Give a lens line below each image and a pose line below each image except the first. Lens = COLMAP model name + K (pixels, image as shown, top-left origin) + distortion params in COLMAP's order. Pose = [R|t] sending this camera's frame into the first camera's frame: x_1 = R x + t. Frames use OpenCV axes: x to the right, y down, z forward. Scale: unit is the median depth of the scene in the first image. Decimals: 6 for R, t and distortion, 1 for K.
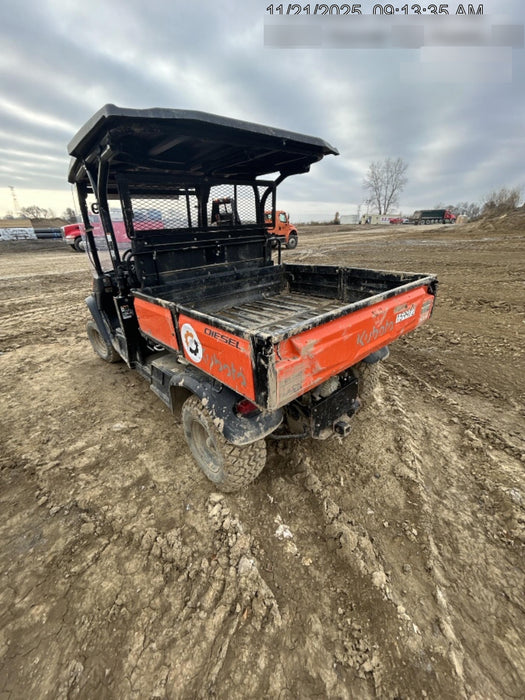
lens RADIAL K [[281.8, 0, 262.5], [0, 281.8, 350.0], [0, 0, 1]] dist [-0.002363, 0.000077]
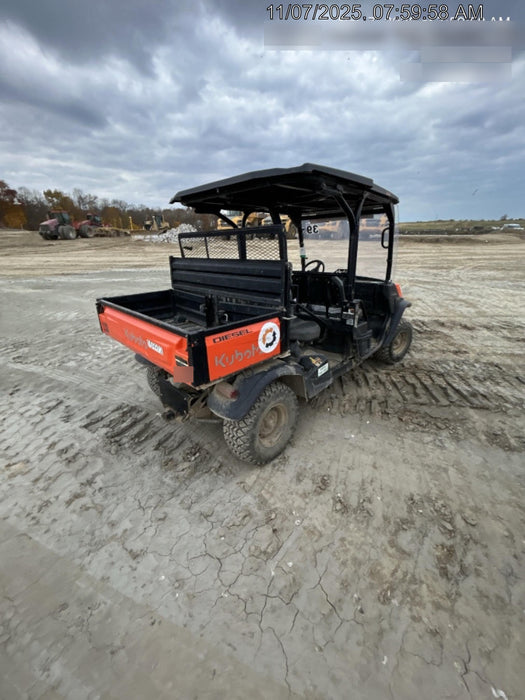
lens RADIAL K [[284.4, 0, 261.2], [0, 284.4, 352.6], [0, 0, 1]] dist [0.000173, 0.000154]
pose [[0.066153, 0.400941, -0.913712, 1.256015], [-0.388903, 0.853662, 0.346434, -0.523498], [0.918901, 0.332428, 0.212399, 0.944478]]
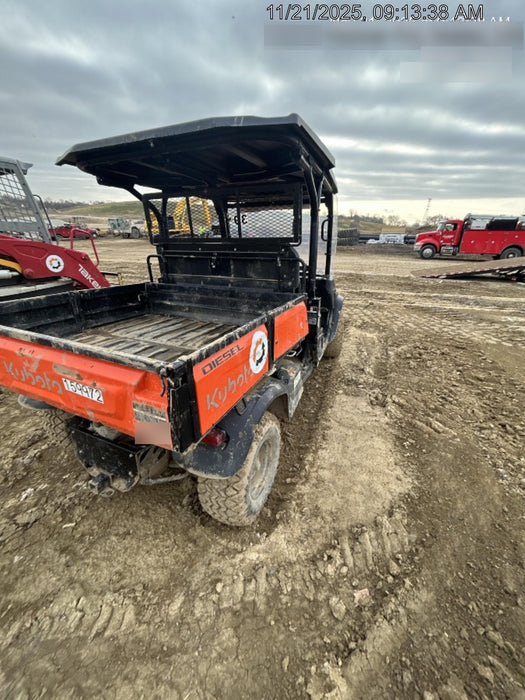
lens RADIAL K [[281.8, 0, 262.5], [0, 281.8, 350.0], [0, 0, 1]] dist [-0.002363, 0.000077]
pose [[0.417944, 0.372669, -0.828517, 0.948039], [-0.392177, 0.896646, 0.205480, -0.399437], [0.819463, 0.239046, 0.520900, 0.807676]]
